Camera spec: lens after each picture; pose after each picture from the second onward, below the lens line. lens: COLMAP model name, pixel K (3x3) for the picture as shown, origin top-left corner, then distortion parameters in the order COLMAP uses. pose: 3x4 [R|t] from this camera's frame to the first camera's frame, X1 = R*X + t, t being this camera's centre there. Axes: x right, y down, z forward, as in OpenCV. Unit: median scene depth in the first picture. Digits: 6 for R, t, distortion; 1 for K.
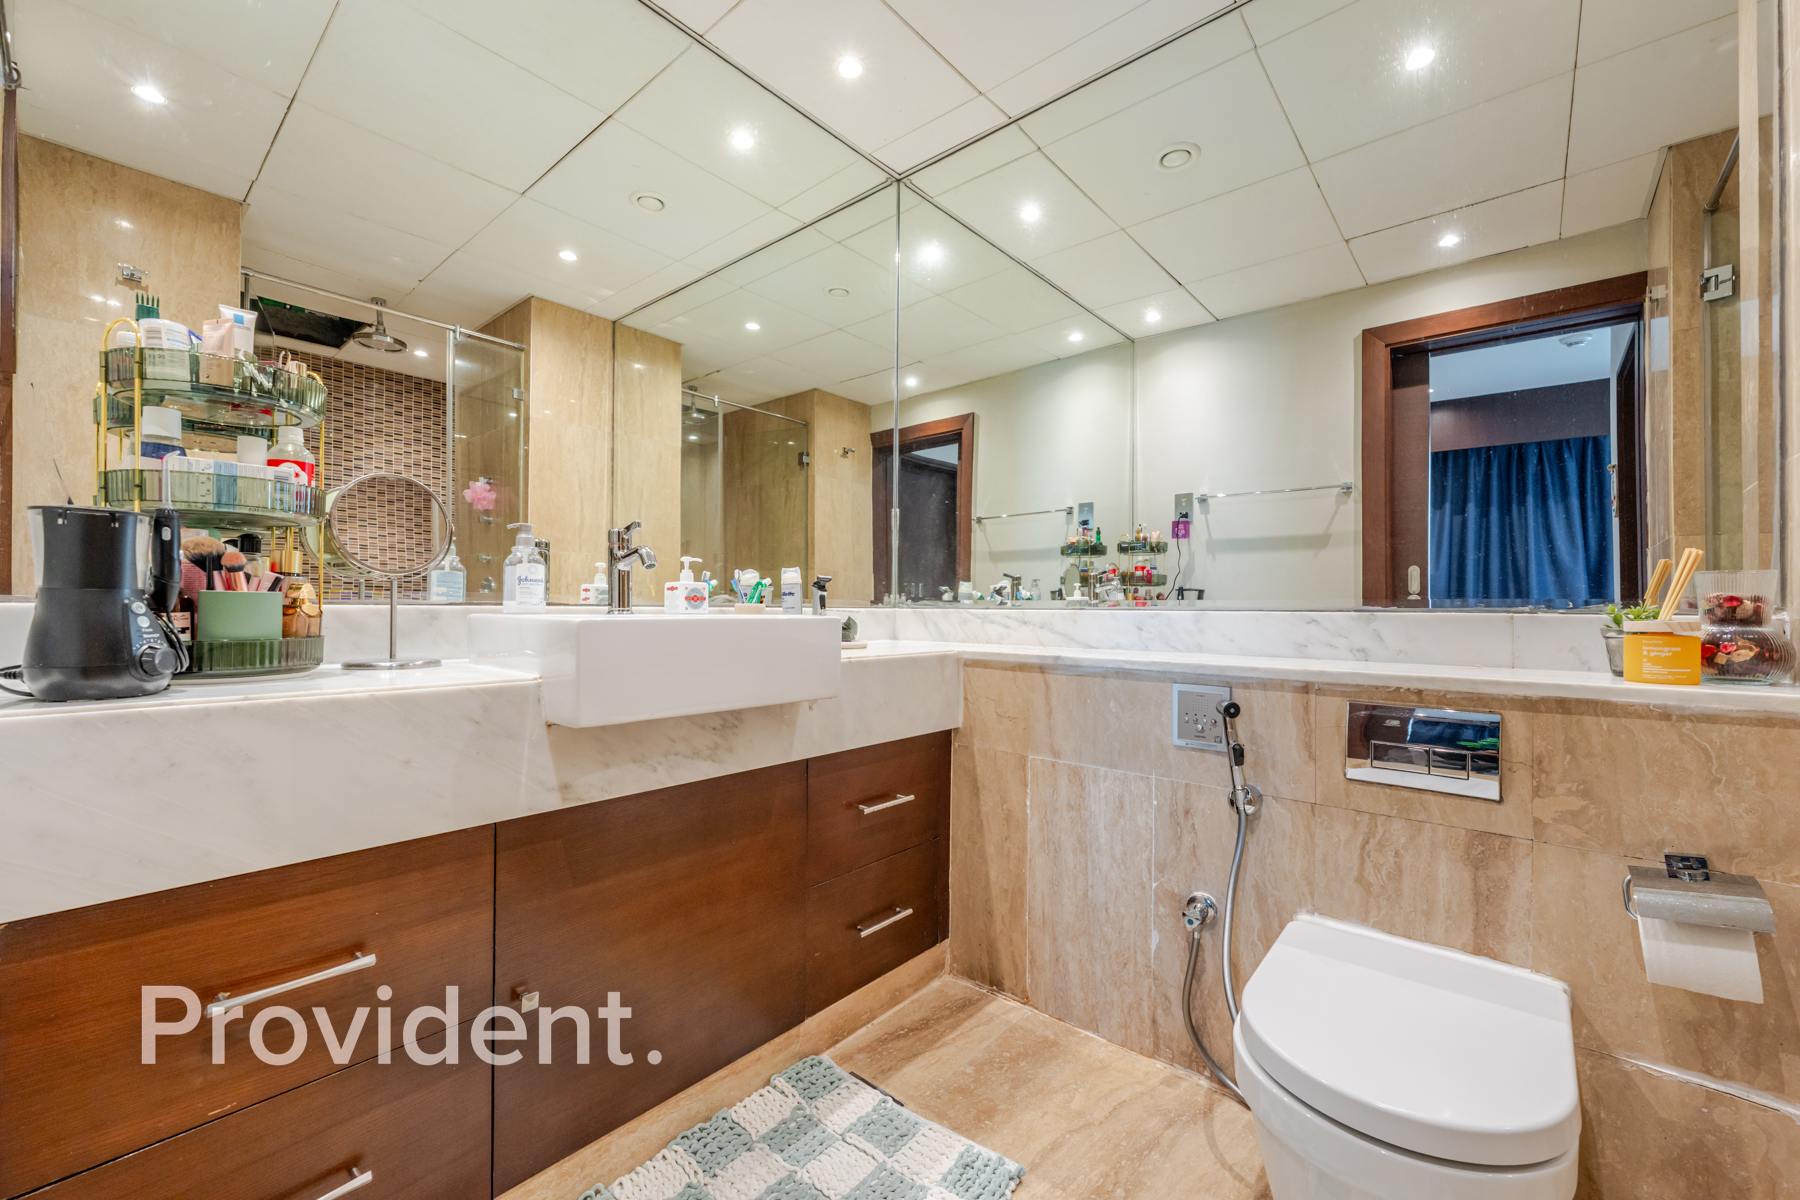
lens RADIAL K [[714.6, 0, 900.0], [0, 714.6, 600.0], [0, 0, 1]] dist [0.000845, 0.000014]
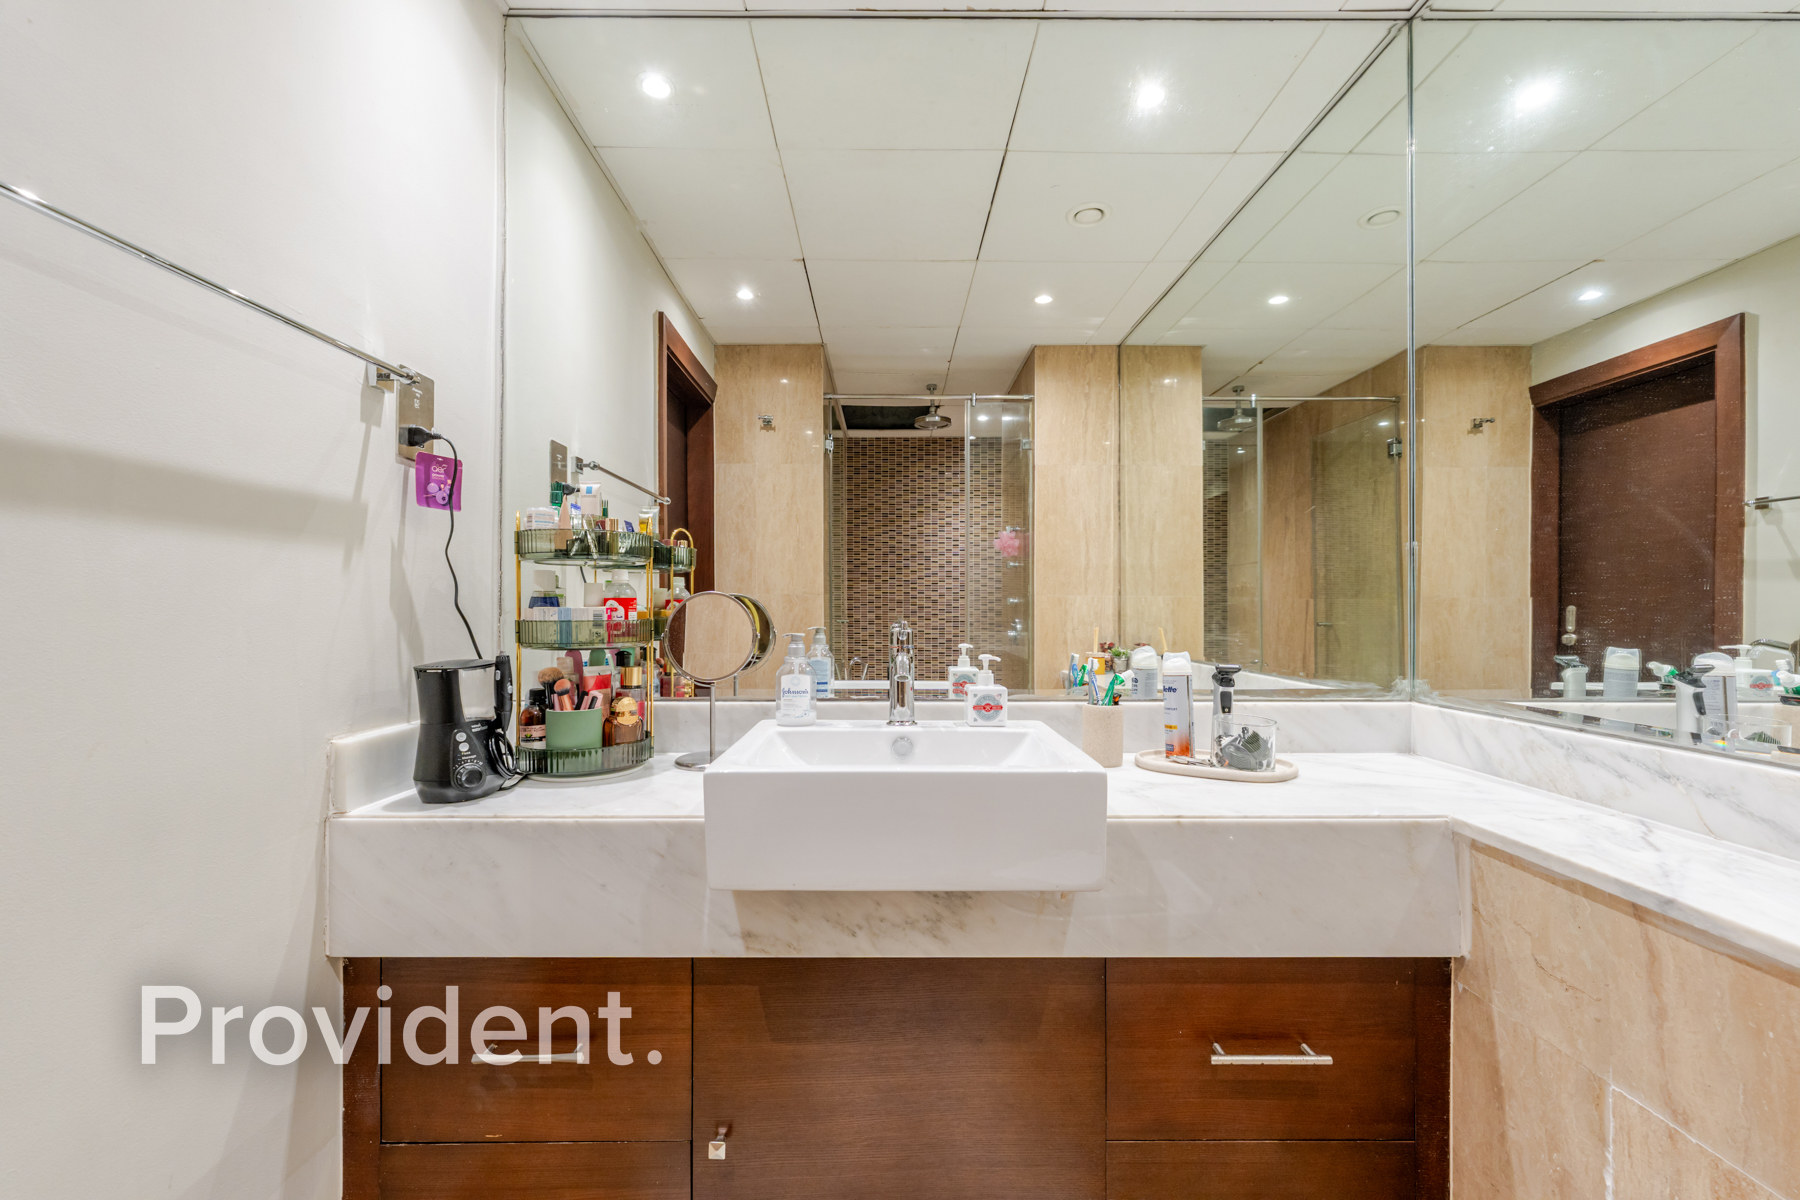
lens RADIAL K [[720.2, 0, 900.0], [0, 720.2, 600.0], [0, 0, 1]] dist [-0.002786, -0.000560]
pose [[0.652676, -0.015663, -0.757475, 0.224035], [0.012787, 0.999872, -0.009658, -0.096945], [0.757529, -0.003382, 0.652793, 0.316245]]
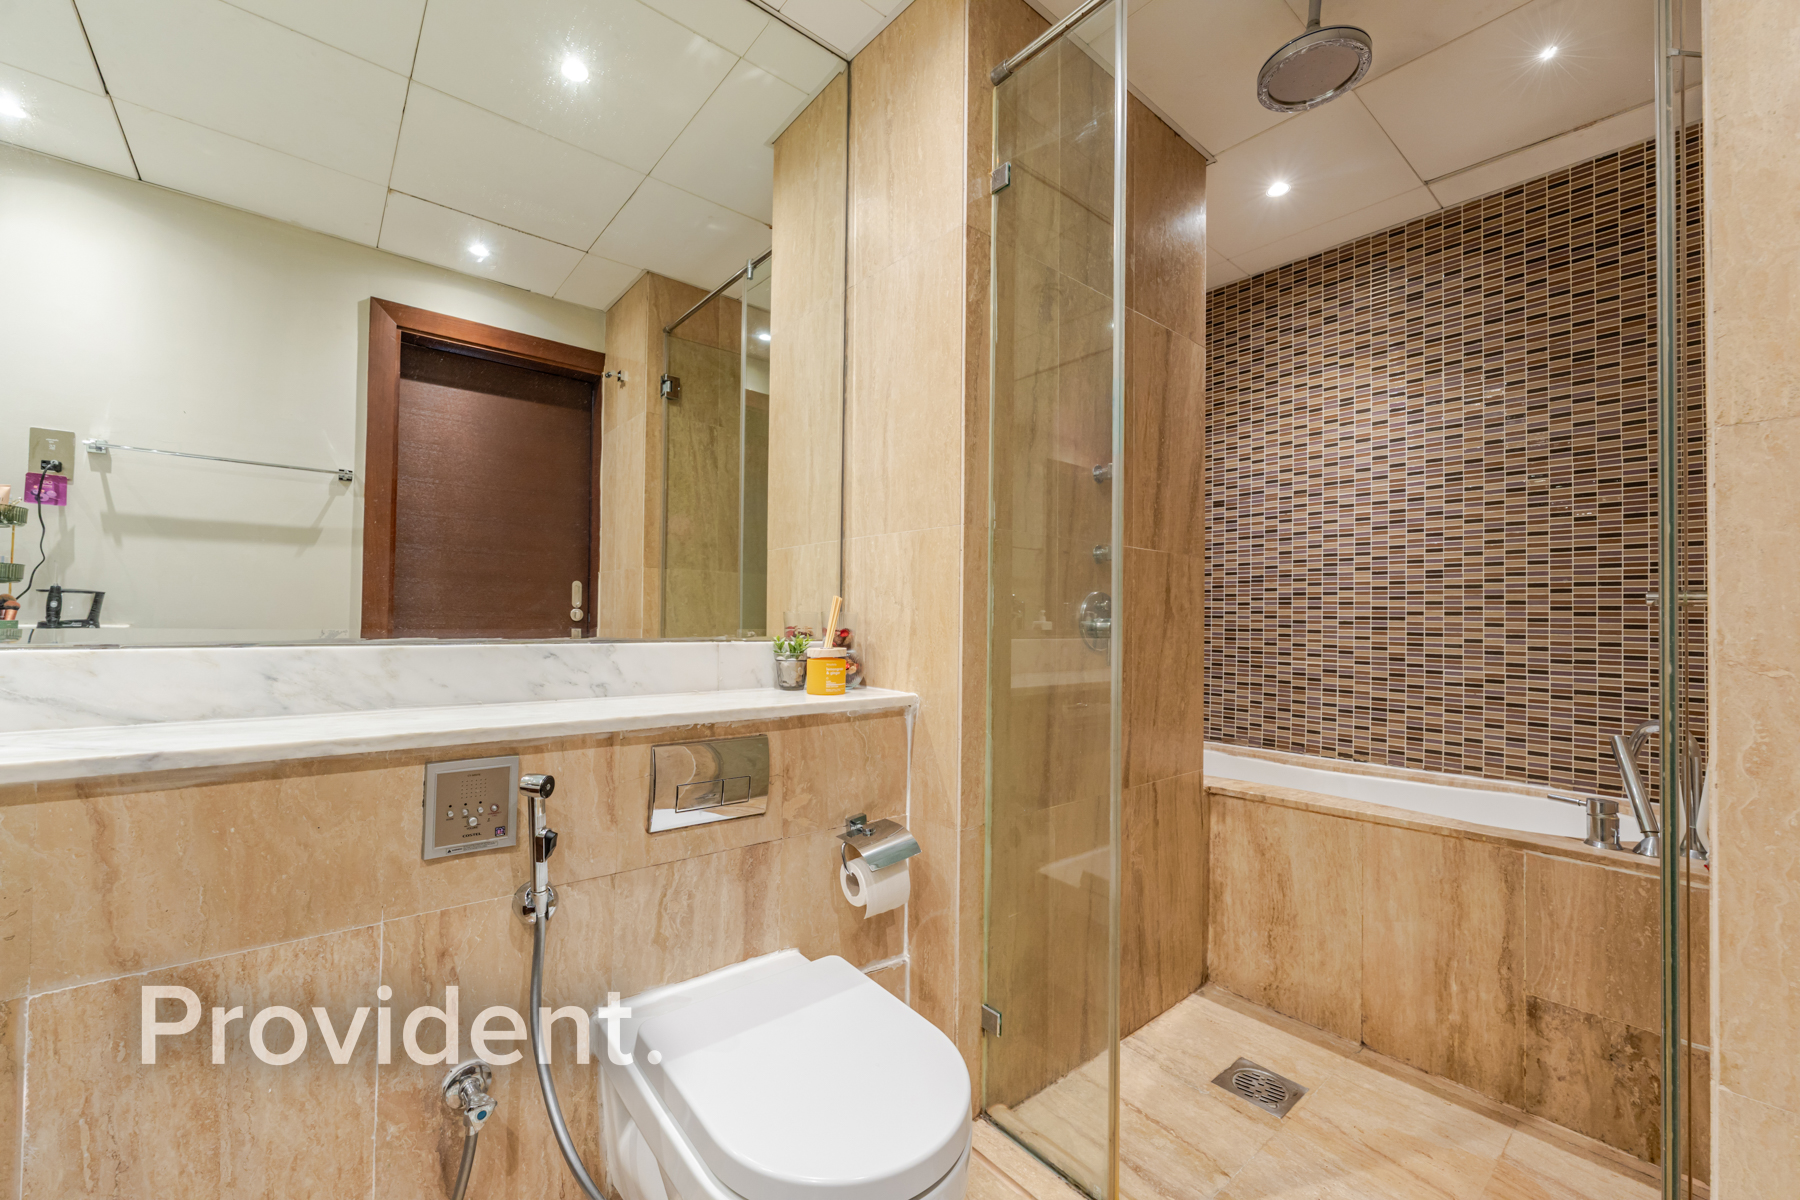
lens RADIAL K [[714.6, 0, 900.0], [0, 714.6, 600.0], [0, 0, 1]] dist [0.000845, 0.000014]
pose [[0.166406, 0.019243, 0.985870, -0.154406], [-0.023986, 0.999593, -0.015462, -0.026919], [-0.985766, -0.021074, 0.166800, 0.385091]]
